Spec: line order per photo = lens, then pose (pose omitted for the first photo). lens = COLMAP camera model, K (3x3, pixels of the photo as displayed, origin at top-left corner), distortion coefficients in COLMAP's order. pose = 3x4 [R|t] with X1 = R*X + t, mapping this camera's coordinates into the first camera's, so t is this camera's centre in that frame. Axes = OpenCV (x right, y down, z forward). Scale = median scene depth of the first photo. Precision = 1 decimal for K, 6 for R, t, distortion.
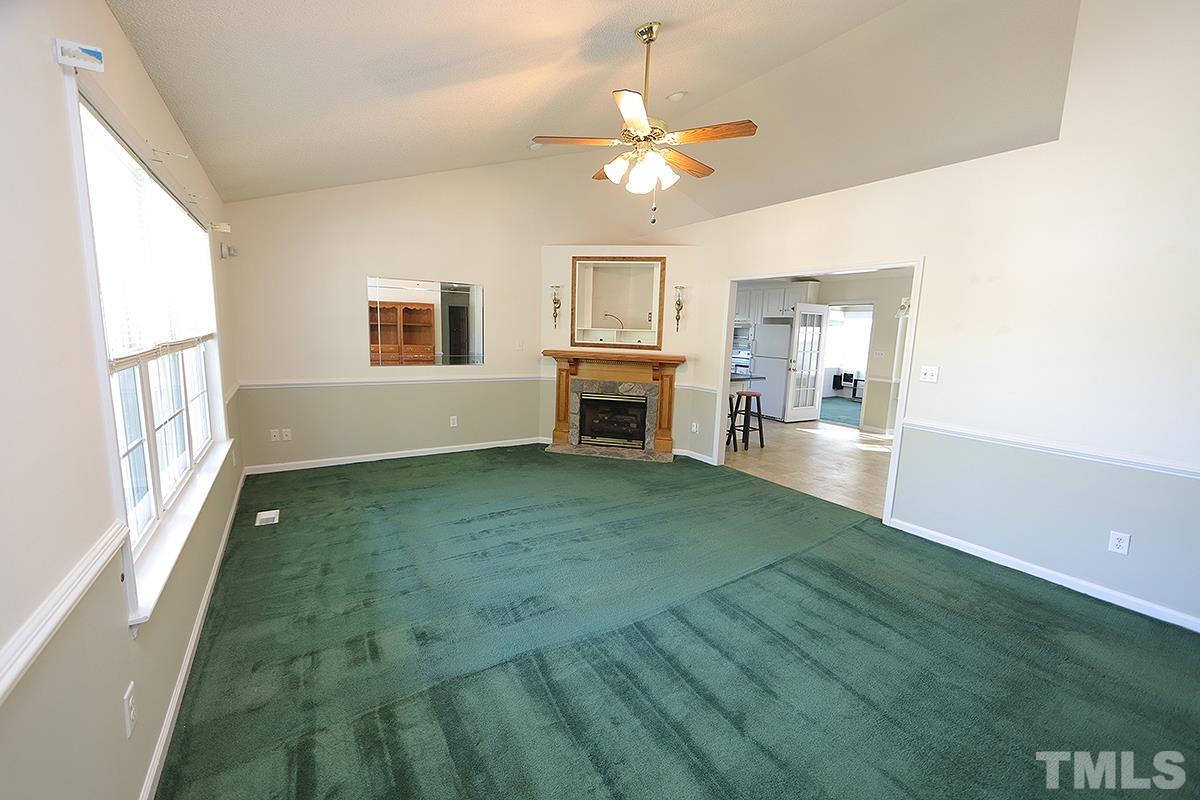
lens RADIAL K [[478.3, 0, 597.4], [0, 478.3, 399.4], [0, 0, 1]] dist [-0.009187, 0.000083]
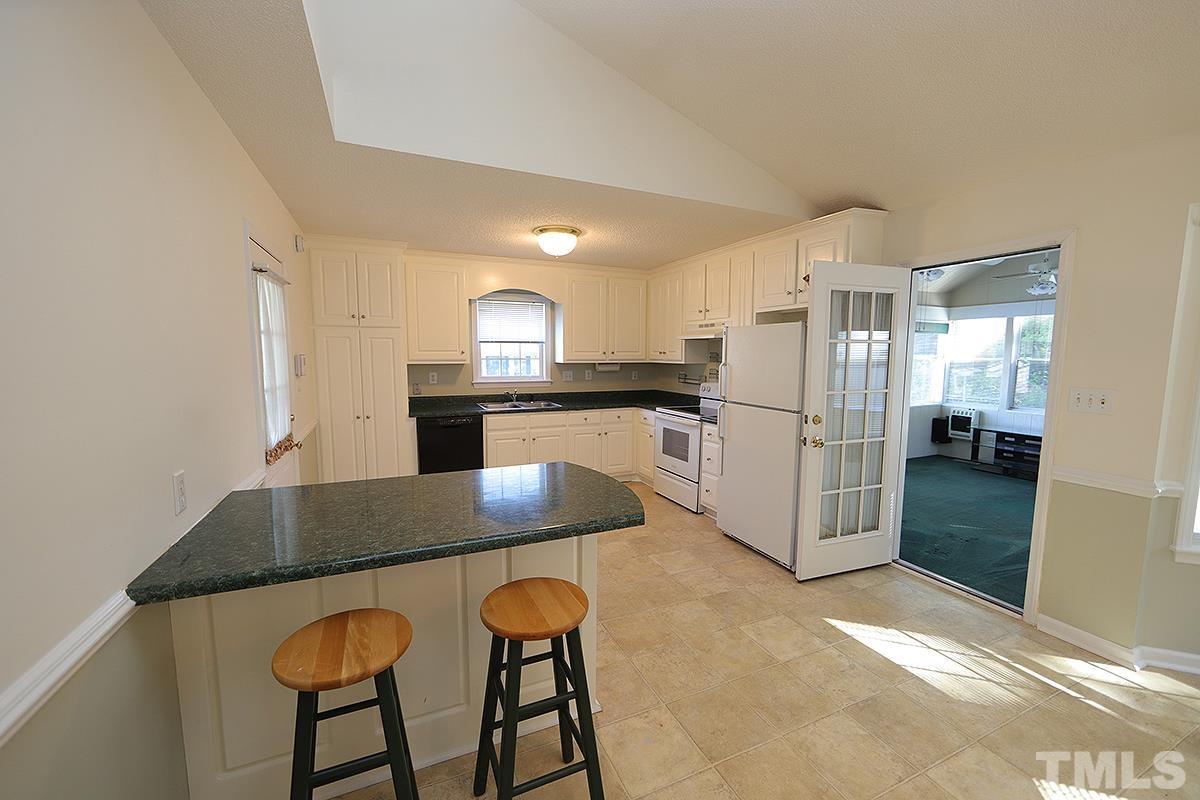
lens RADIAL K [[478.3, 0, 601.8], [0, 478.3, 397.4], [0, 0, 1]] dist [-0.009187, 0.000083]
pose [[0.989080, -0.009188, -0.147091, 0.230492], [0.003560, 0.999253, -0.038477, -0.064348], [0.147335, 0.037533, 0.988374, 0.462636]]
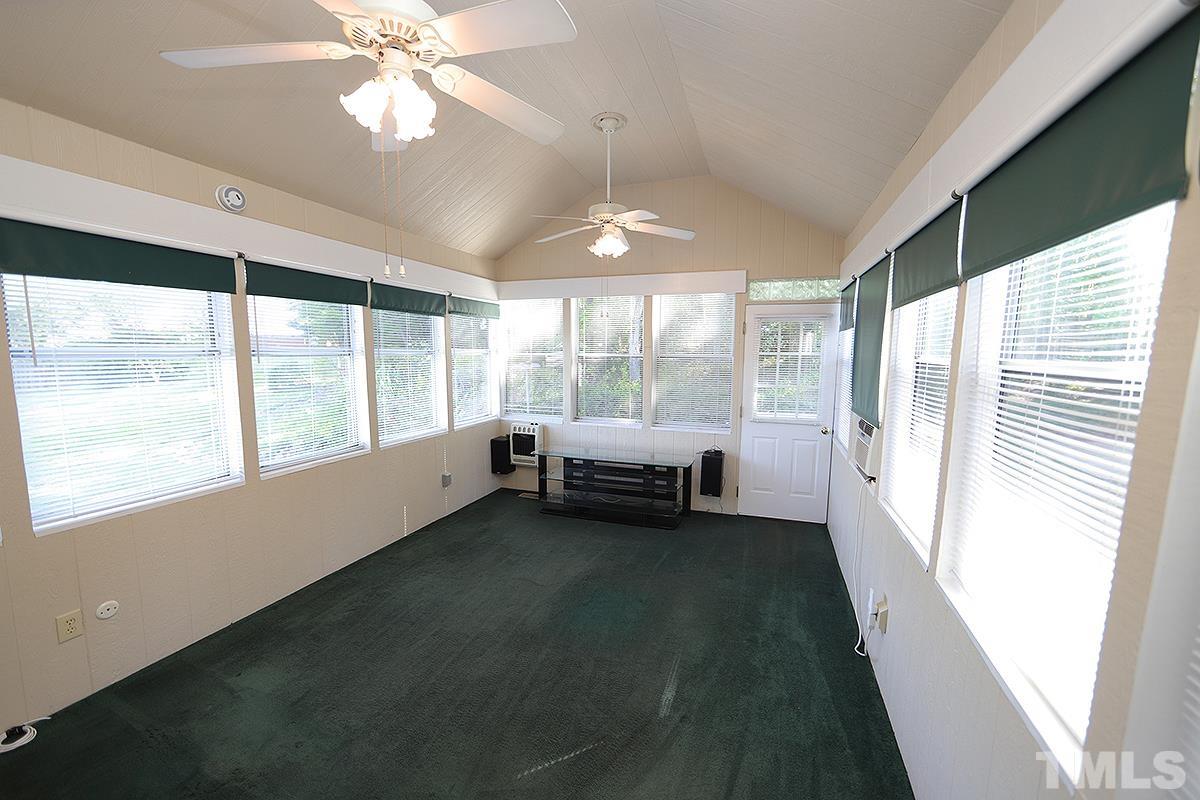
lens RADIAL K [[478.3, 0, 600.8], [0, 478.3, 396.8], [0, 0, 1]] dist [-0.009187, 0.000083]
pose [[0.799039, -0.100705, 0.592786, 0.401558], [0.099049, 0.994452, 0.035430, -0.106347], [-0.593065, 0.030404, 0.804580, 0.746376]]
